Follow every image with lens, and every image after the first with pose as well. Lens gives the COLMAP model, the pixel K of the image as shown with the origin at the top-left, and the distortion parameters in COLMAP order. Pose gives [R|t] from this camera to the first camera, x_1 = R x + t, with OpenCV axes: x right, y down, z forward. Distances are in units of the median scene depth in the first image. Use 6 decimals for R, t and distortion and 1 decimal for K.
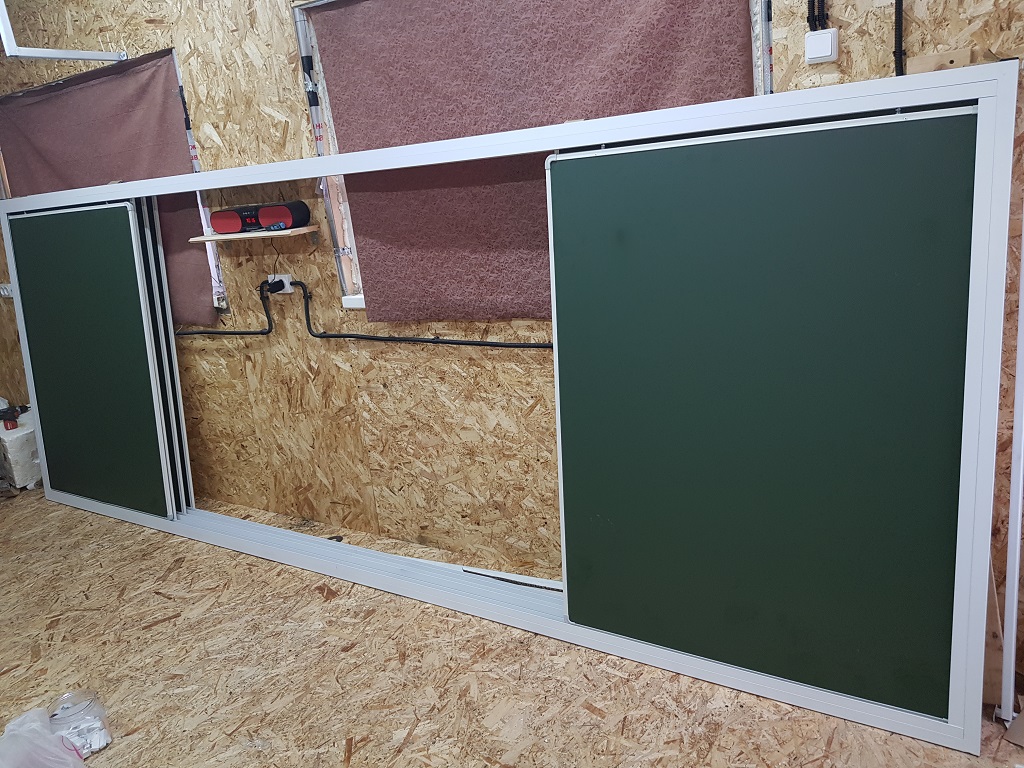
lens RADIAL K [[777.8, 0, 512.0], [0, 777.8, 384.0], [0, 0, 1]] dist [0.104620, -0.178050]
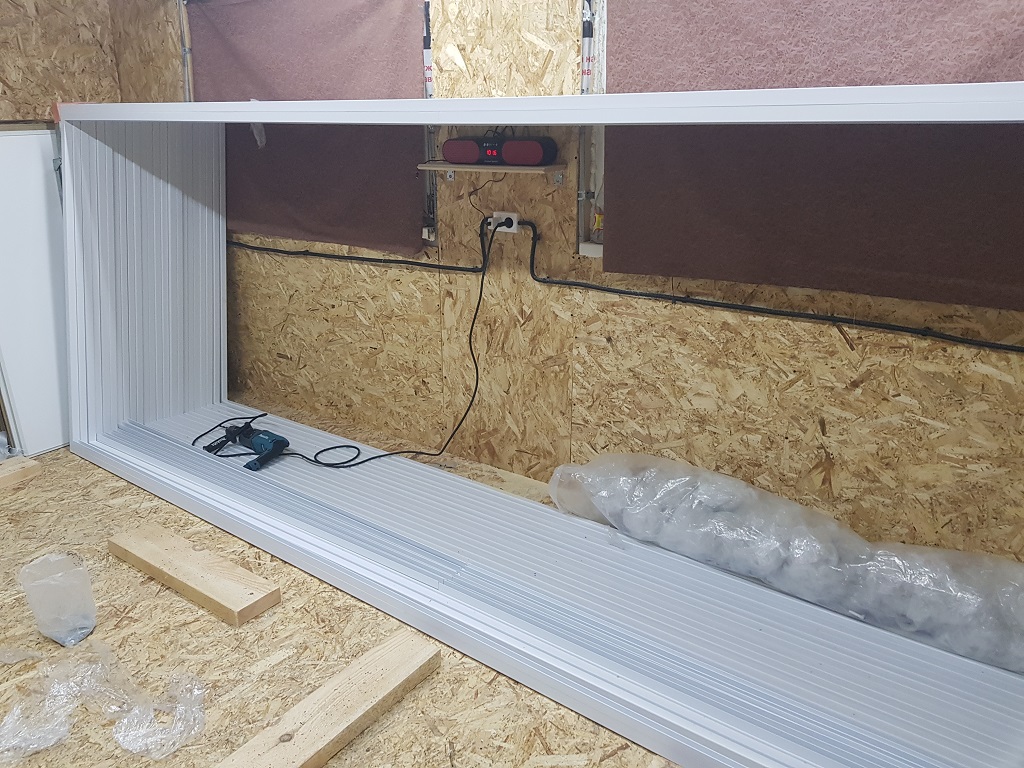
lens RADIAL K [[777.8, 0, 512.0], [0, 777.8, 384.0], [0, 0, 1]] dist [0.104620, -0.178050]
pose [[0.991593, 0.125034, -0.033315, -0.240398], [-0.123342, 0.991166, 0.048754, 0.023881], [0.039116, -0.044235, 0.998255, 0.029700]]
